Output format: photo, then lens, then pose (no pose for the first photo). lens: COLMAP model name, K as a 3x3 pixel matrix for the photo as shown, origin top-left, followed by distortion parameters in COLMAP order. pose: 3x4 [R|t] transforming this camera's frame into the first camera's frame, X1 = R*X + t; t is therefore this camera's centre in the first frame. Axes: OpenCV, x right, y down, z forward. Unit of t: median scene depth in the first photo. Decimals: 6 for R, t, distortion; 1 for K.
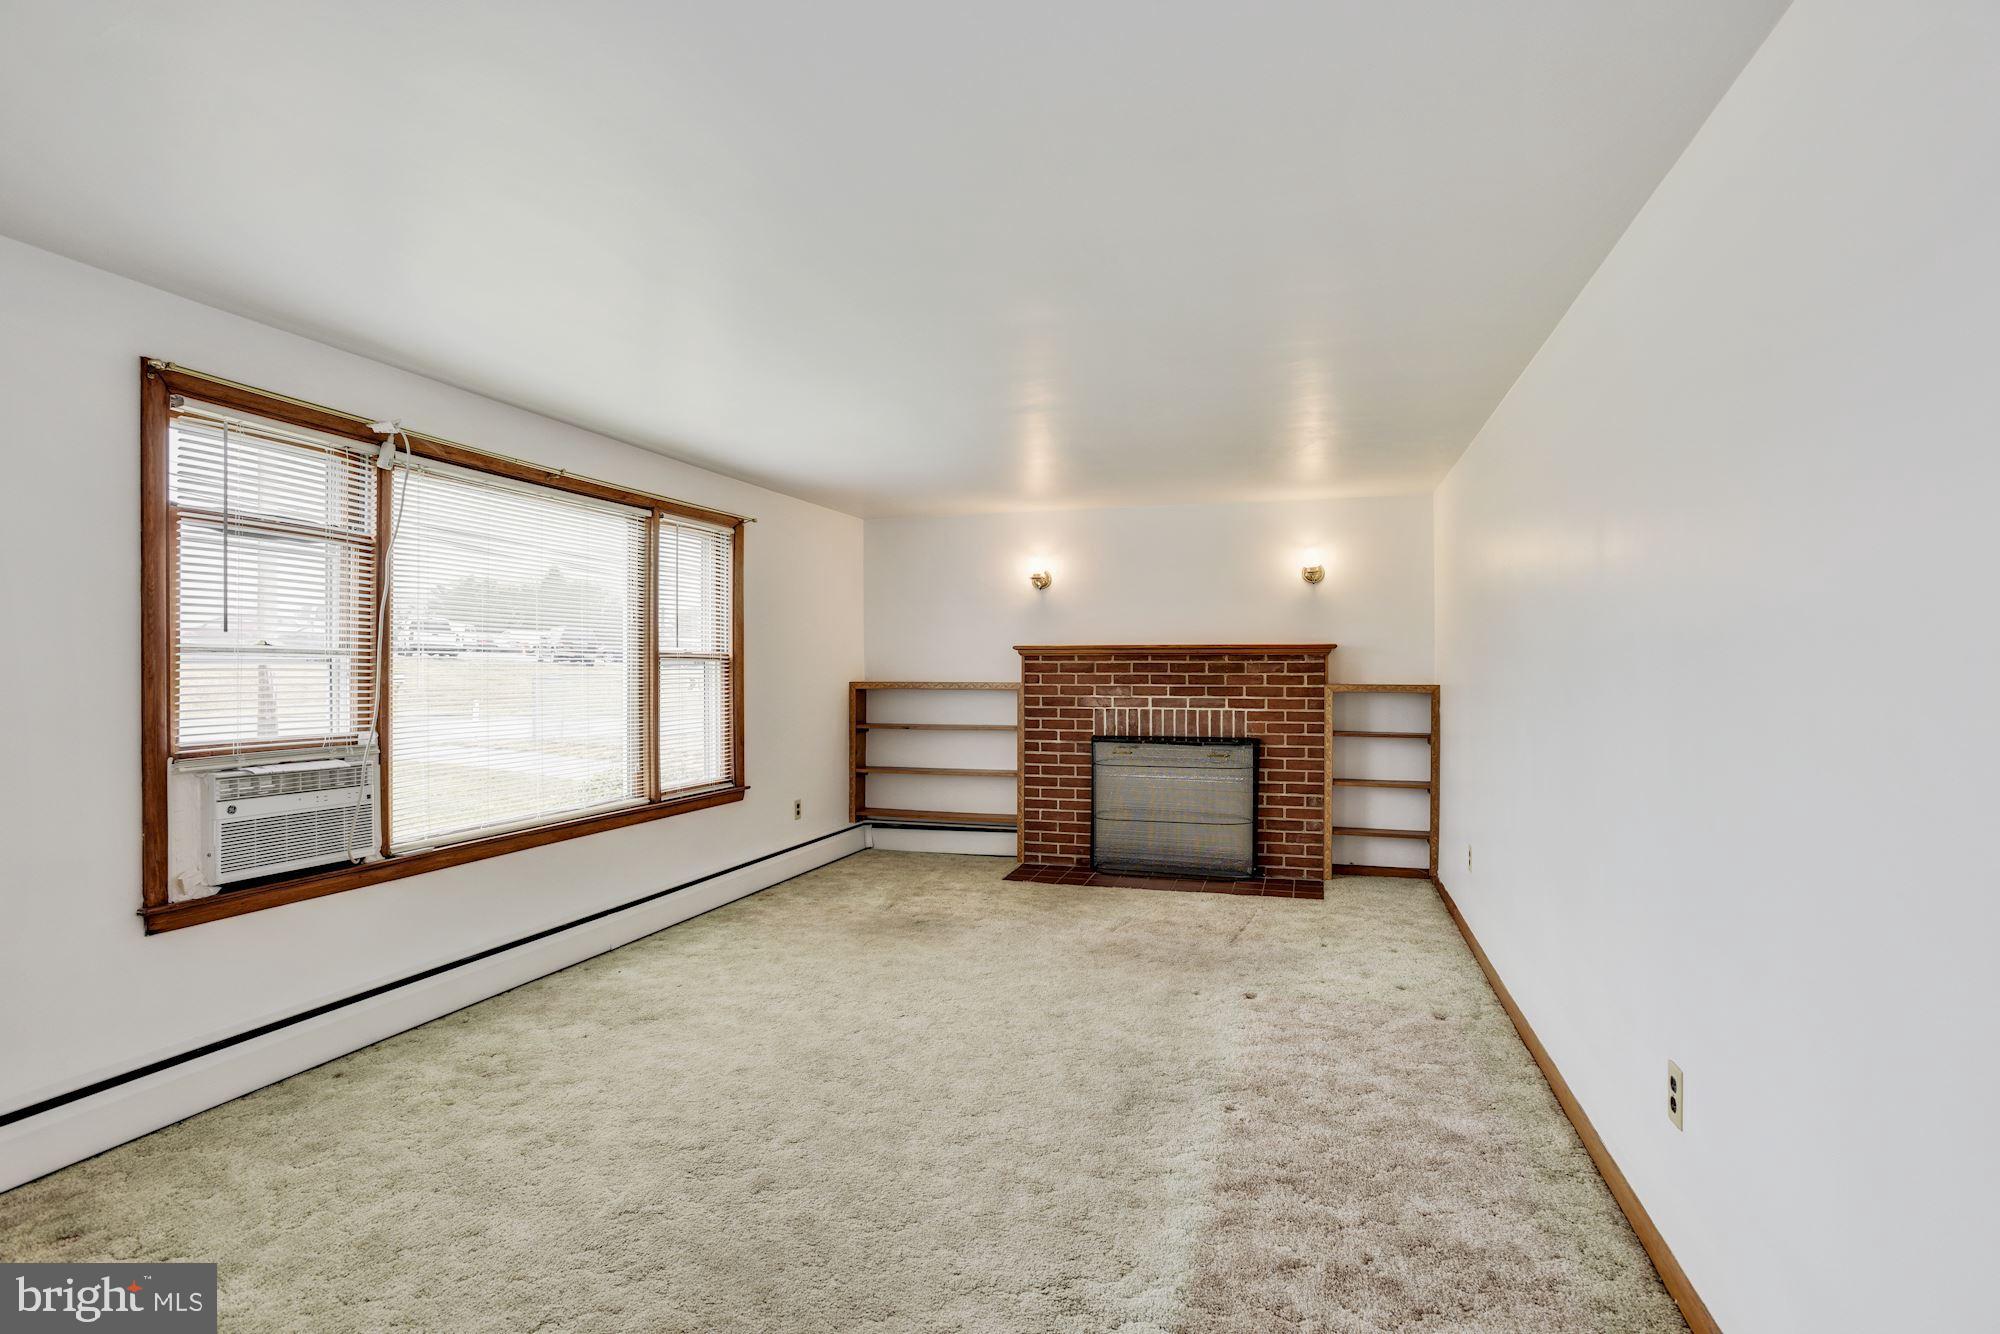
lens RADIAL K [[964.8, 0, 1015.7], [0, 964.8, 666.5], [0, 0, 1]] dist [-0.056866, 0.025949]
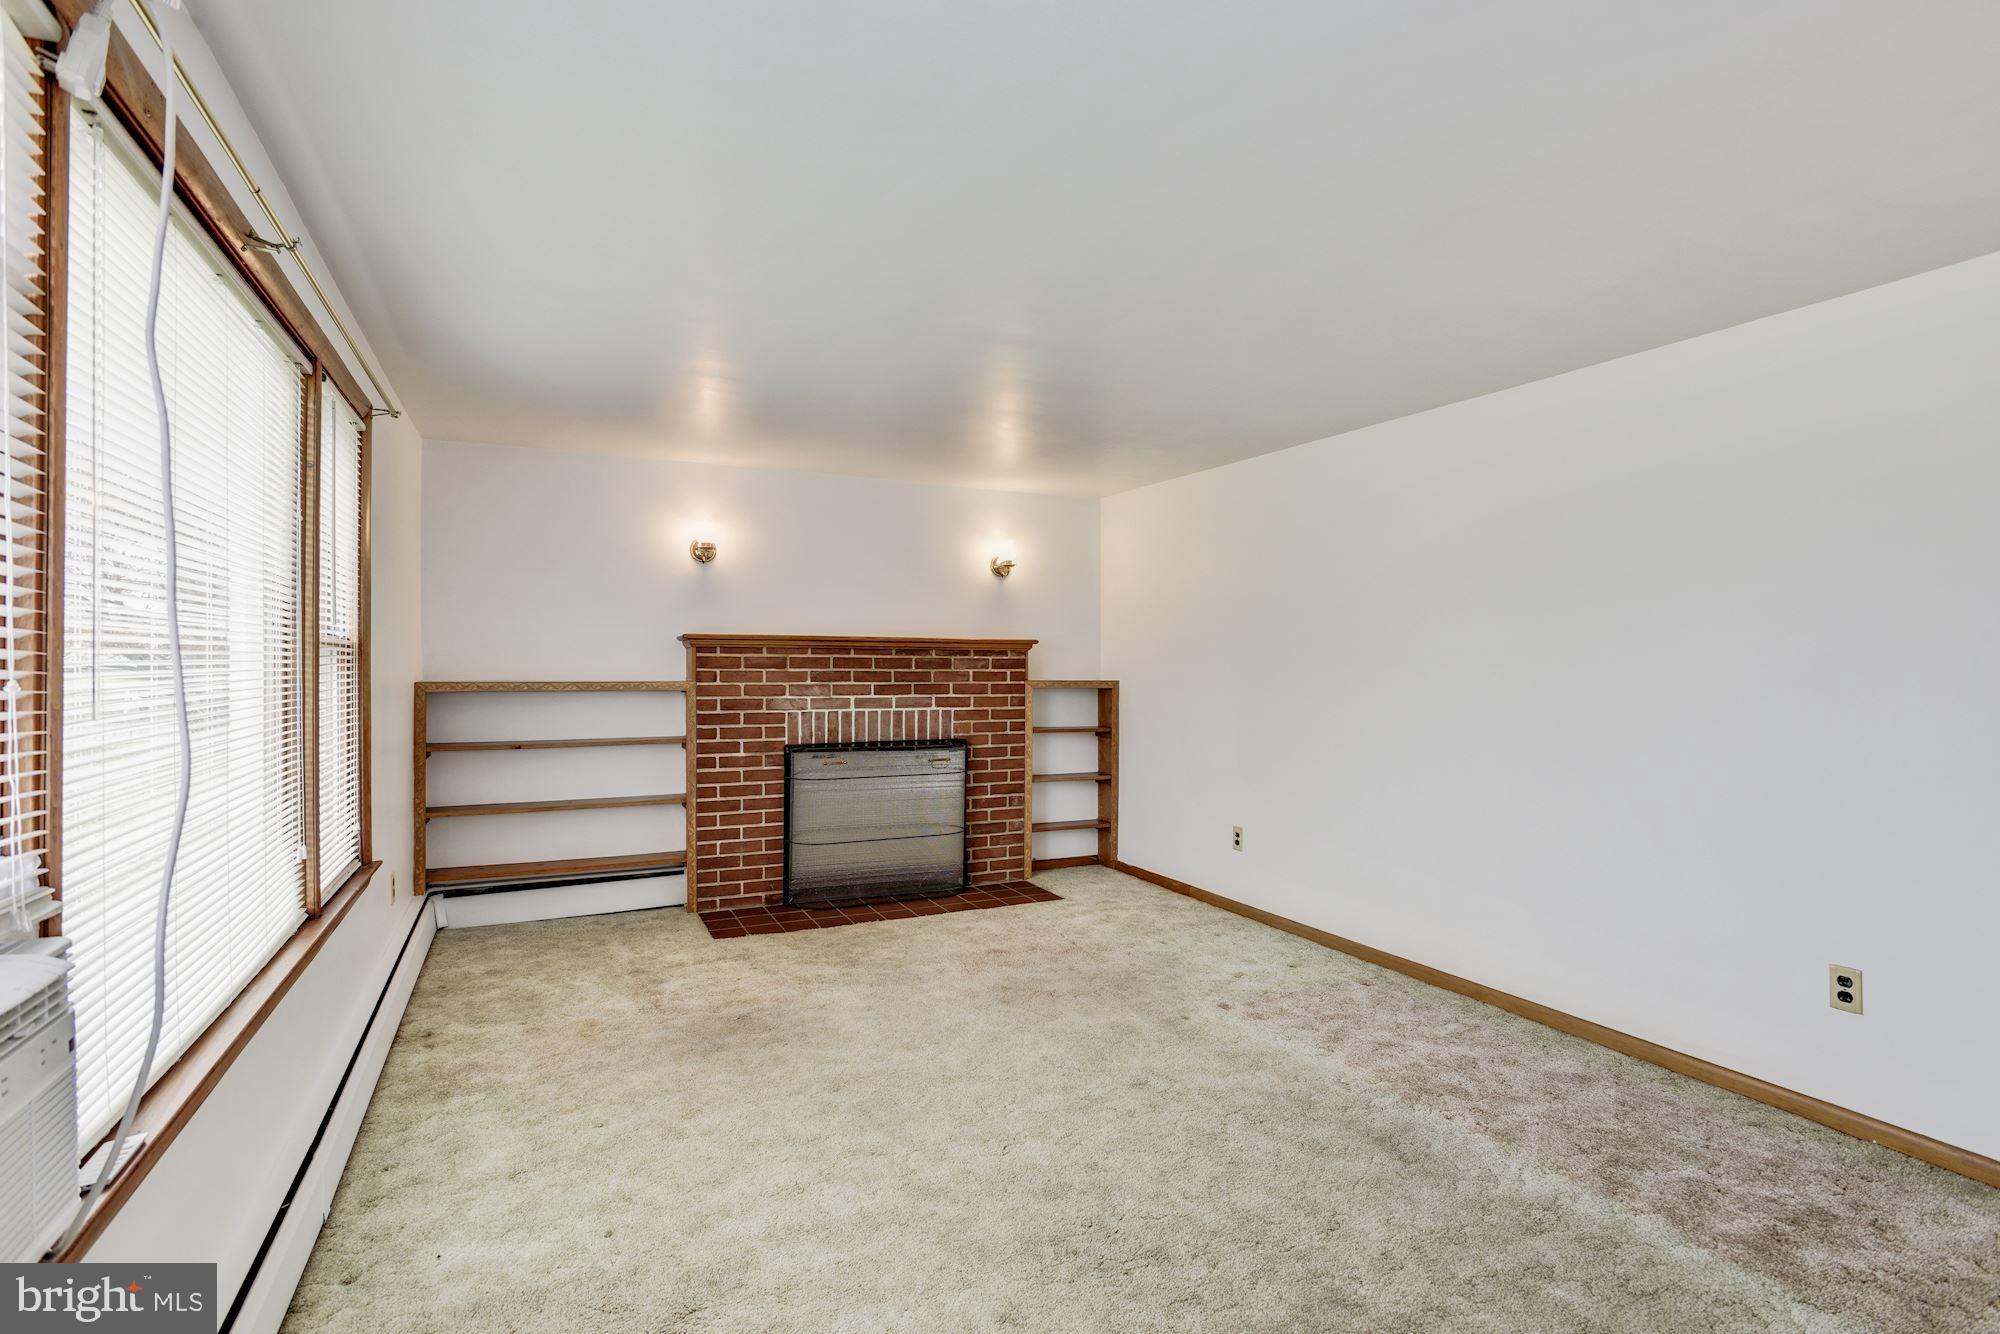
lens RADIAL K [[964.8, 0, 1015.7], [0, 964.8, 666.5], [0, 0, 1]] dist [-0.056866, 0.025949]
pose [[0.727488, 0.002492, 0.686115, -0.360604], [-0.007426, 0.999963, 0.004242, -0.000235], [-0.686080, -0.008181, 0.727480, 0.283336]]
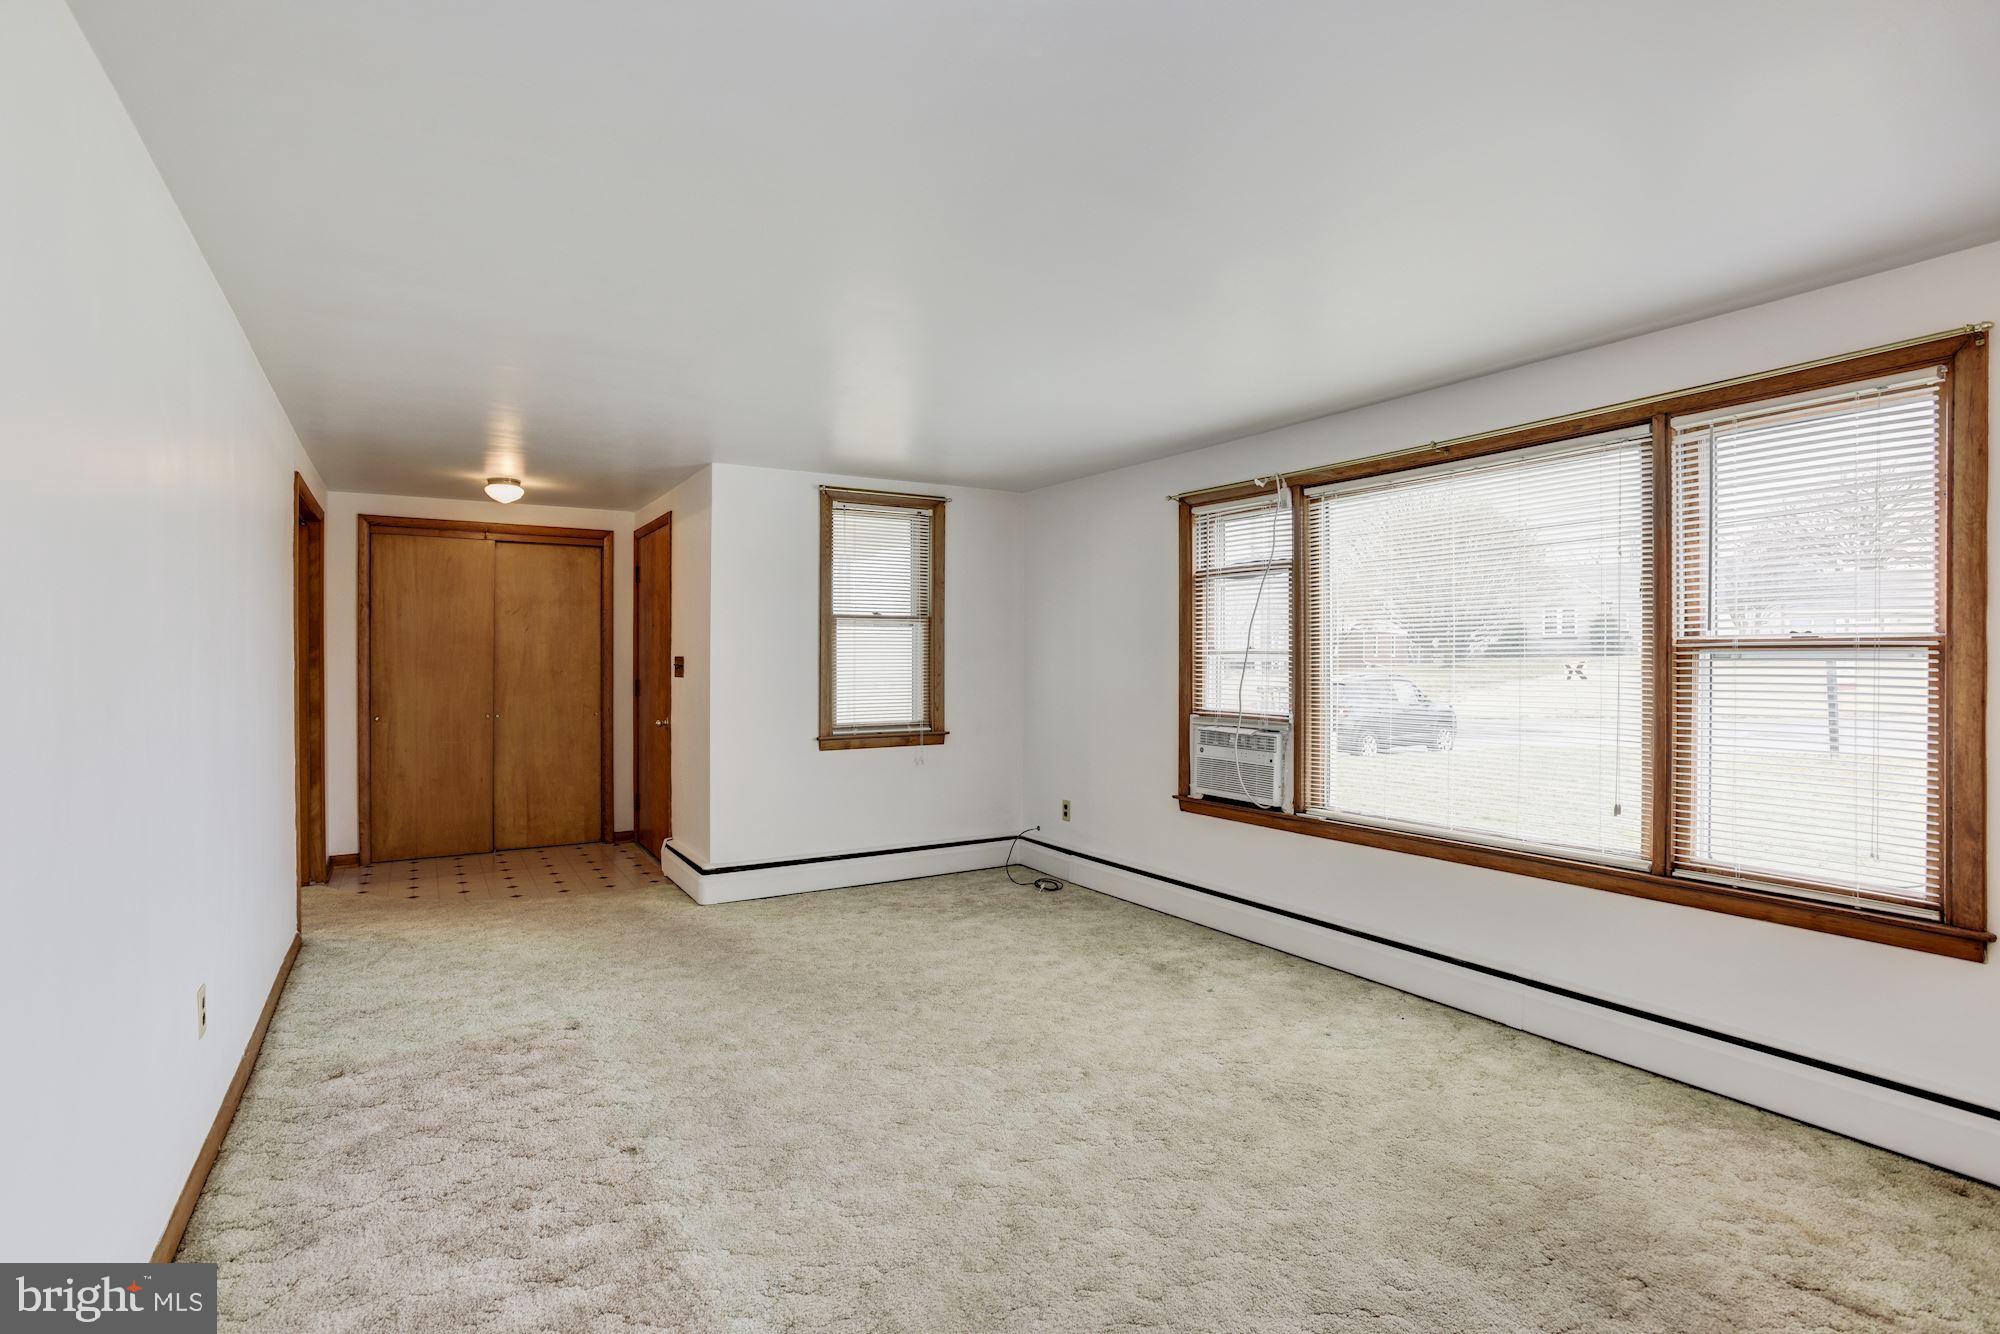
lens RADIAL K [[964.8, 0, 1015.7], [0, 964.8, 666.5], [0, 0, 1]] dist [-0.056866, 0.025949]
pose [[-0.648854, 0.001383, -0.760911, 0.309180], [-0.001214, 0.999995, 0.002853, 0.001103], [0.760912, 0.002775, -0.648849, 0.863779]]
